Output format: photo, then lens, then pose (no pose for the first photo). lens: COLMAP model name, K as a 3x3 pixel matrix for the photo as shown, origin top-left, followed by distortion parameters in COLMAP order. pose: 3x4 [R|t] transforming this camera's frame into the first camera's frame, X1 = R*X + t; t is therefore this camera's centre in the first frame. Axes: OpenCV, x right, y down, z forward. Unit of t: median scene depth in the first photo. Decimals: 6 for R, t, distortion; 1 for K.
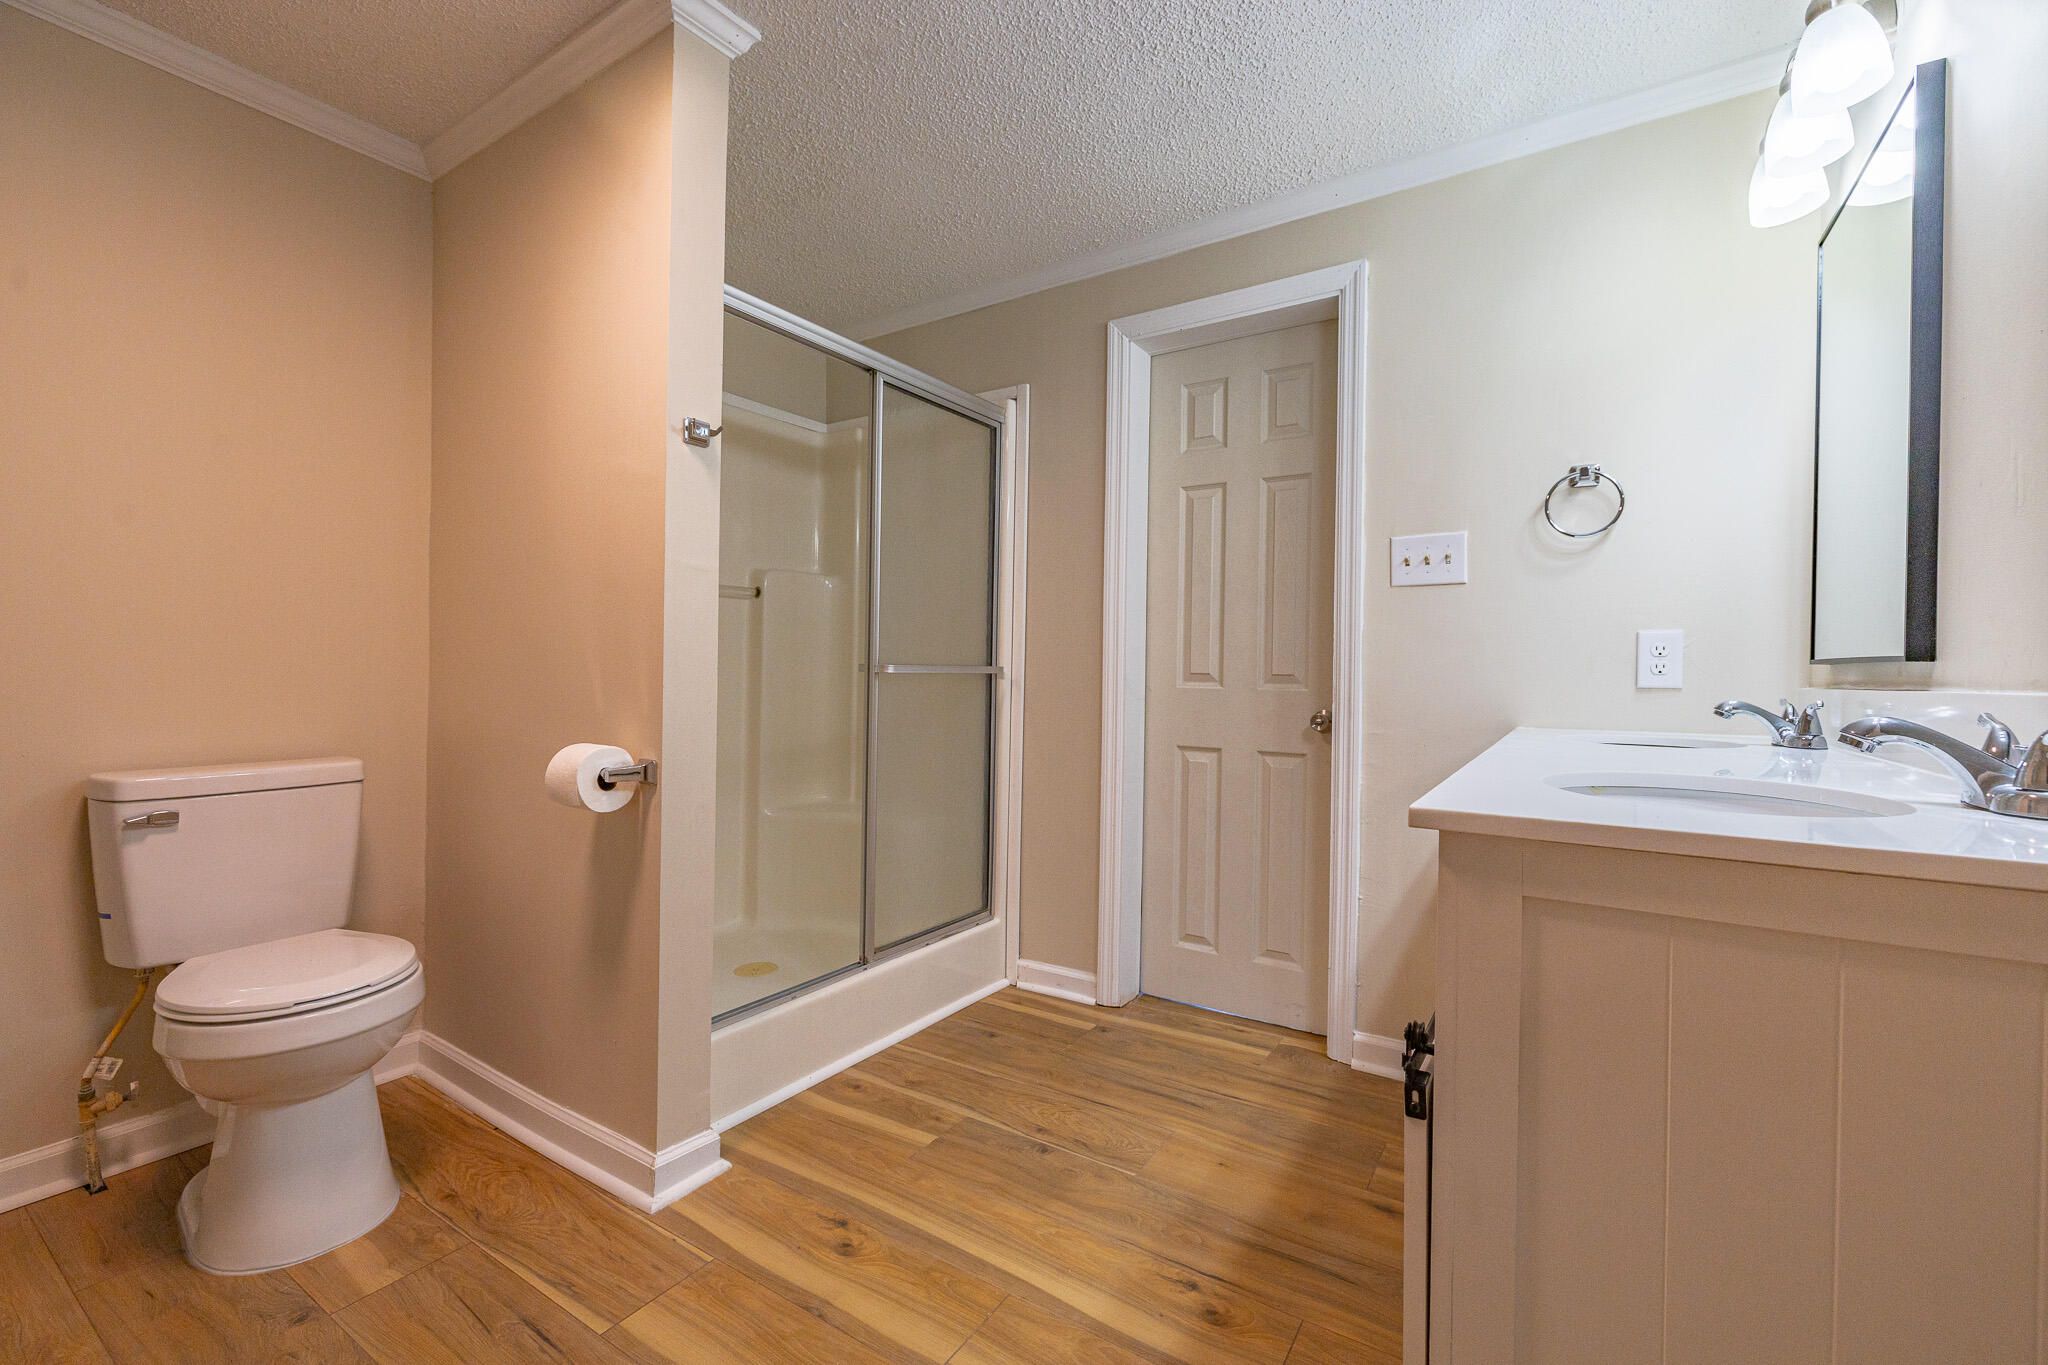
lens RADIAL K [[860.7, 0, 1022.1], [0, 860.7, 671.8], [0, 0, 1]] dist [0.001608, 0.000311]
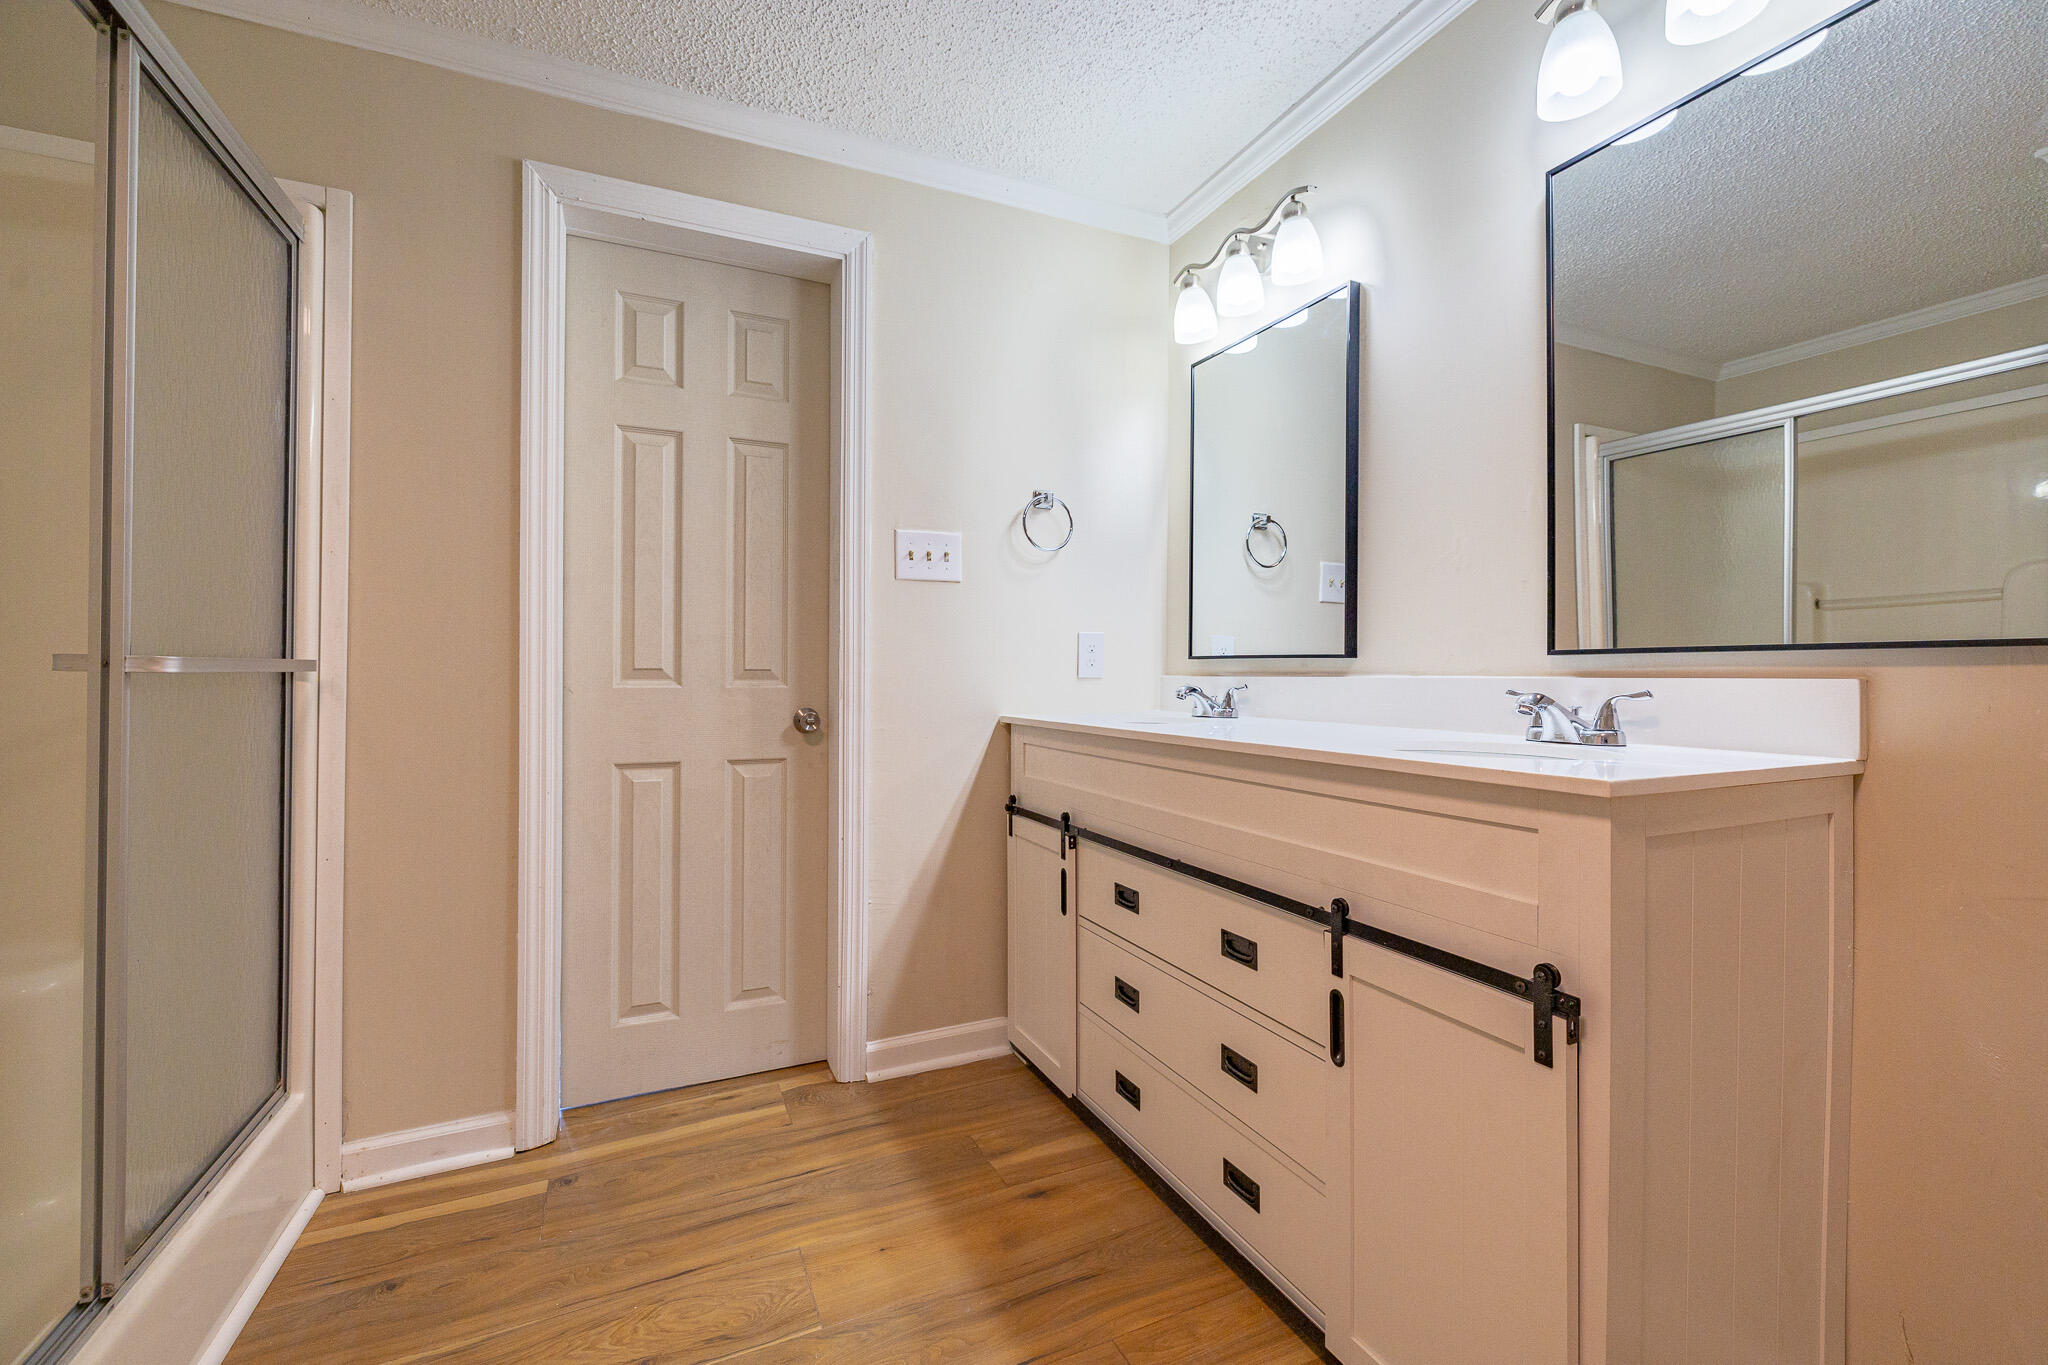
lens RADIAL K [[860.7, 0, 1022.1], [0, 860.7, 671.8], [0, 0, 1]] dist [0.001608, 0.000311]
pose [[0.533177, -0.010668, 0.845936, -0.293884], [0.003769, 0.999941, 0.010235, -0.002359], [-0.845995, -0.002269, 0.533186, 0.315653]]
